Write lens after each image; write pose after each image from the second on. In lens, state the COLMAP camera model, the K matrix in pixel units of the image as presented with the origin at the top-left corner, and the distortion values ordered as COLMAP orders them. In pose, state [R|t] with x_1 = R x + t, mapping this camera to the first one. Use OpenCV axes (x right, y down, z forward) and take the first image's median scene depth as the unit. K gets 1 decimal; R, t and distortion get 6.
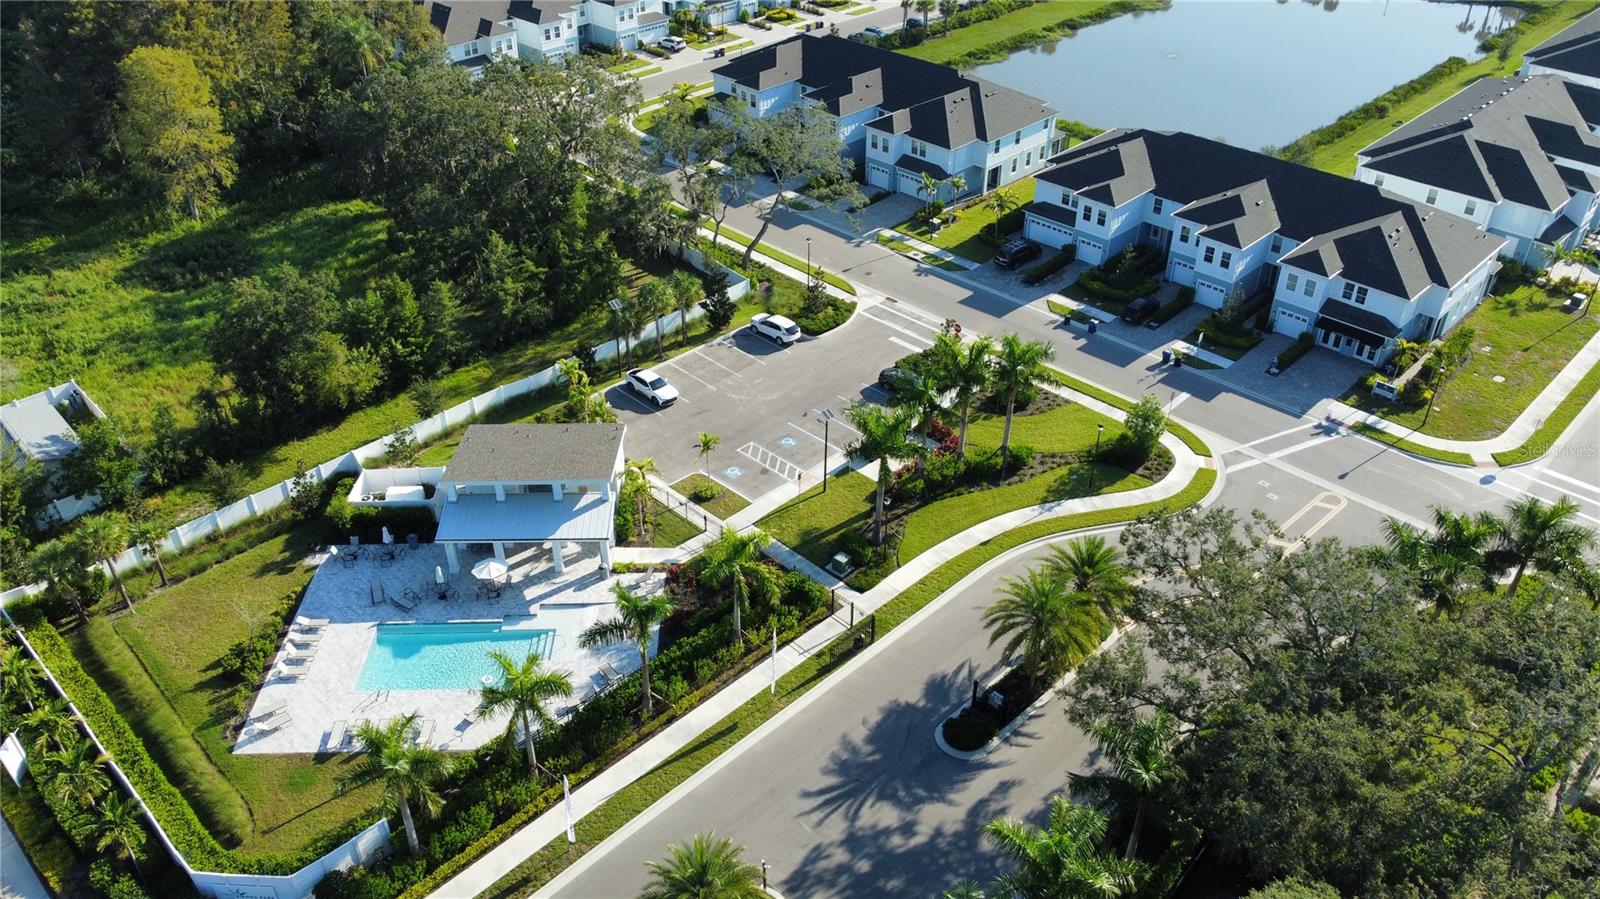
lens RADIAL K [[1217.8, 0, 800.0], [0, 1217.8, 449.5], [0, 0, 1]] dist [0.002565, -0.014365]
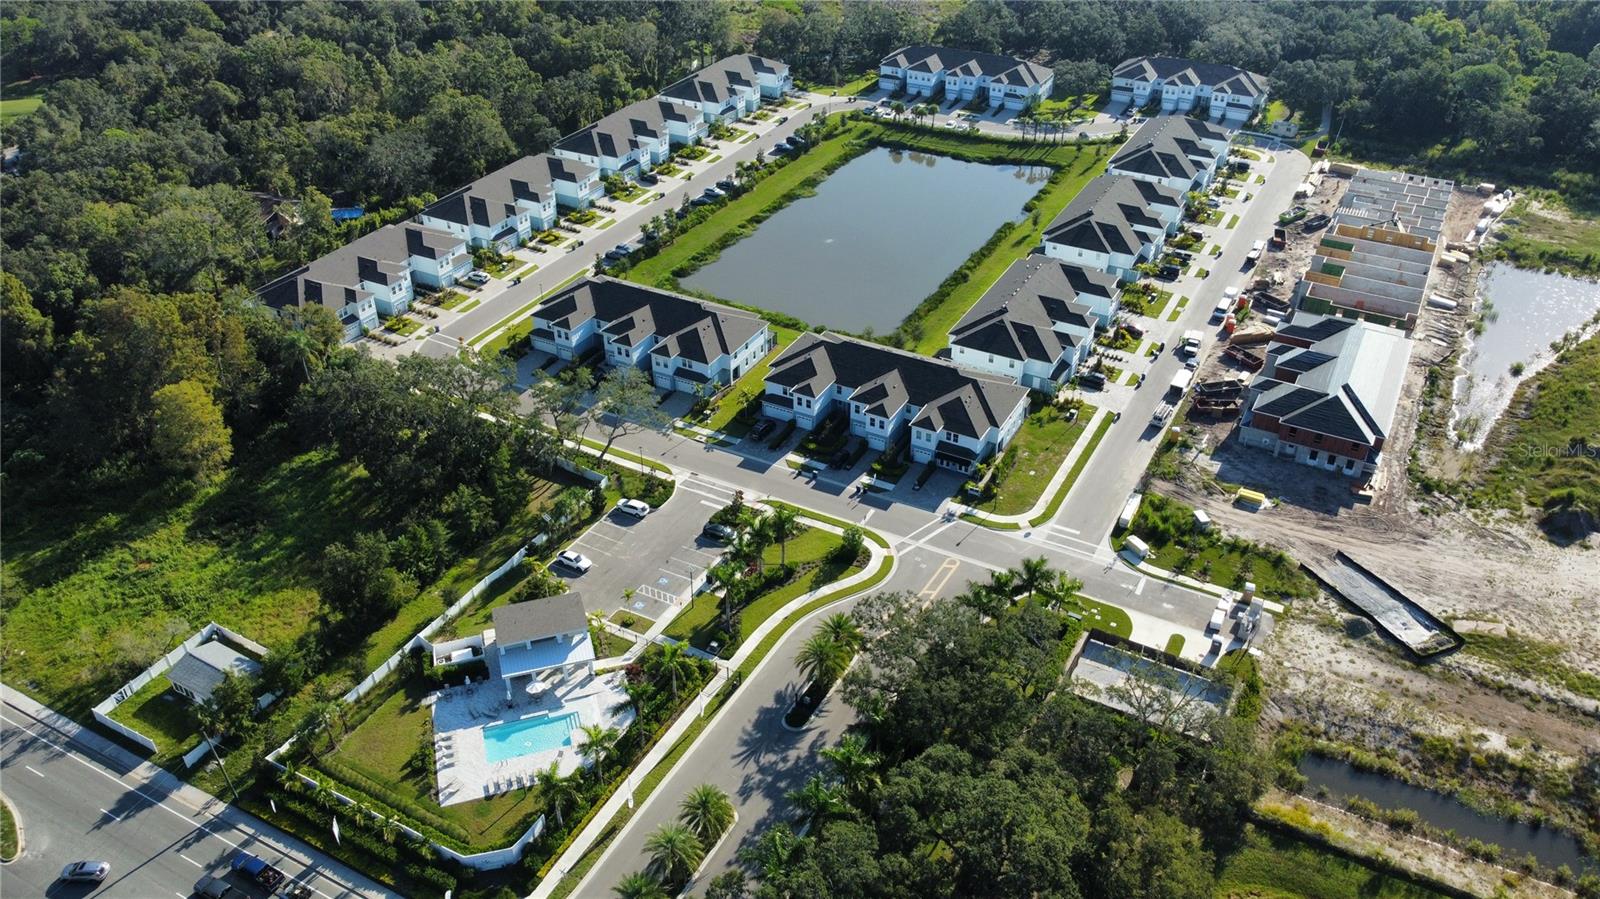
lens RADIAL K [[1217.8, 0, 800.0], [0, 1217.8, 449.5], [0, 0, 1]] dist [0.002565, -0.014365]
pose [[0.960782, -0.157699, 0.228100, -0.185213], [0.160655, 0.986994, 0.005671, -0.166266], [-0.226028, 0.031197, 0.973621, -0.745679]]
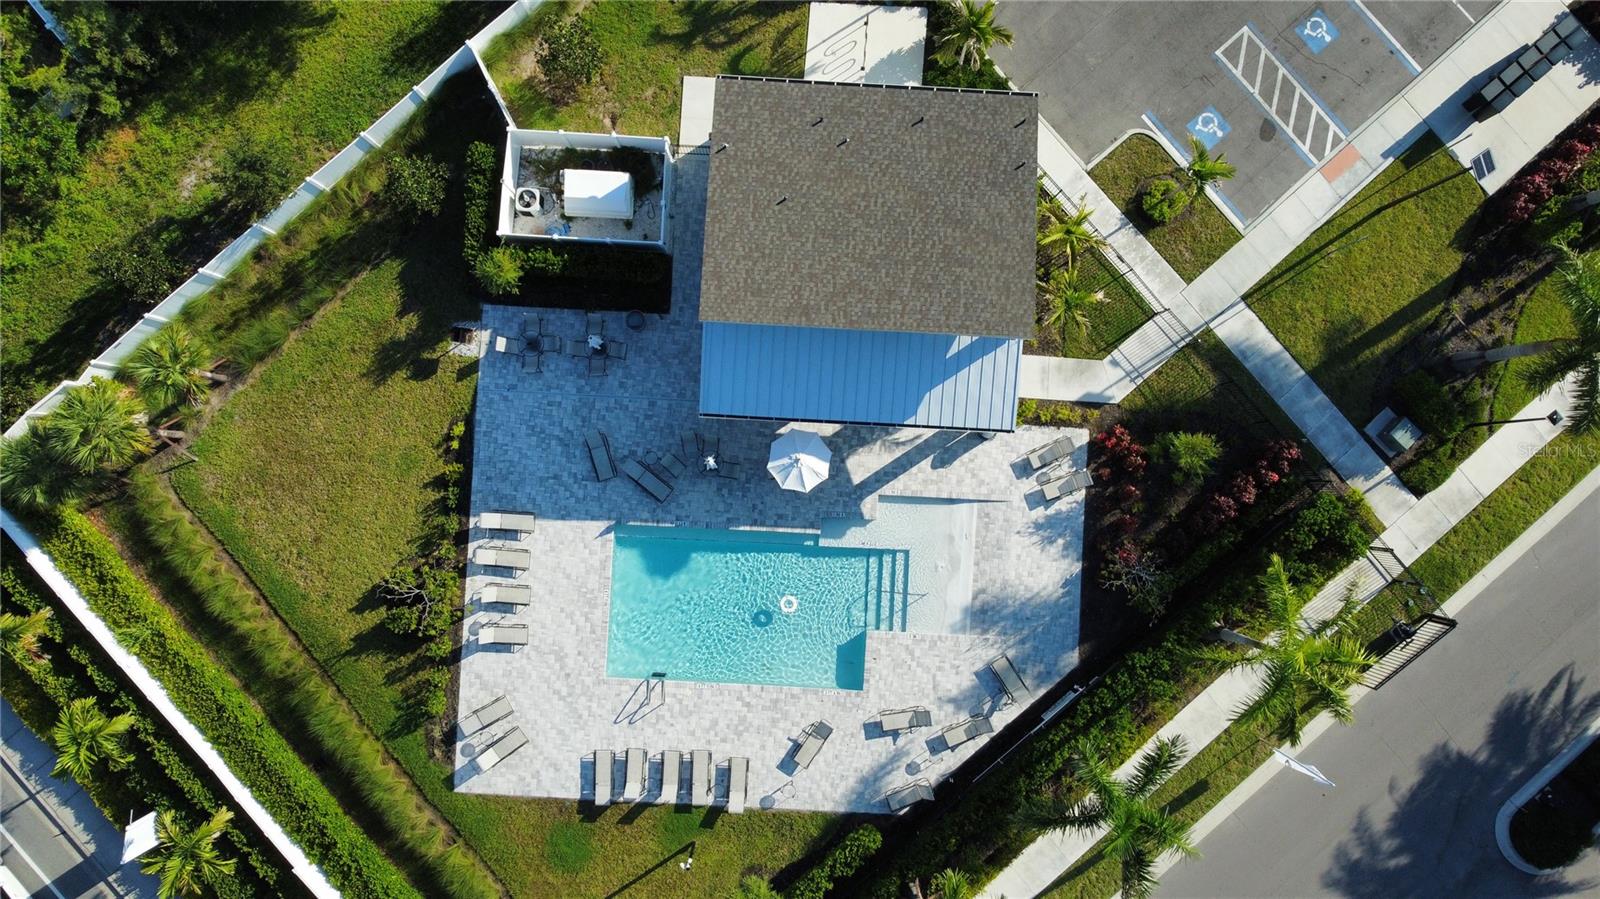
lens RADIAL K [[1217.8, 0, 800.0], [0, 1217.8, 449.5], [0, 0, 1]] dist [0.002565, -0.014365]
pose [[0.997168, 0.074653, 0.009131, -0.206127], [-0.051446, 0.588498, 0.806860, -0.287390], [0.054861, -0.805044, 0.590672, 0.532181]]
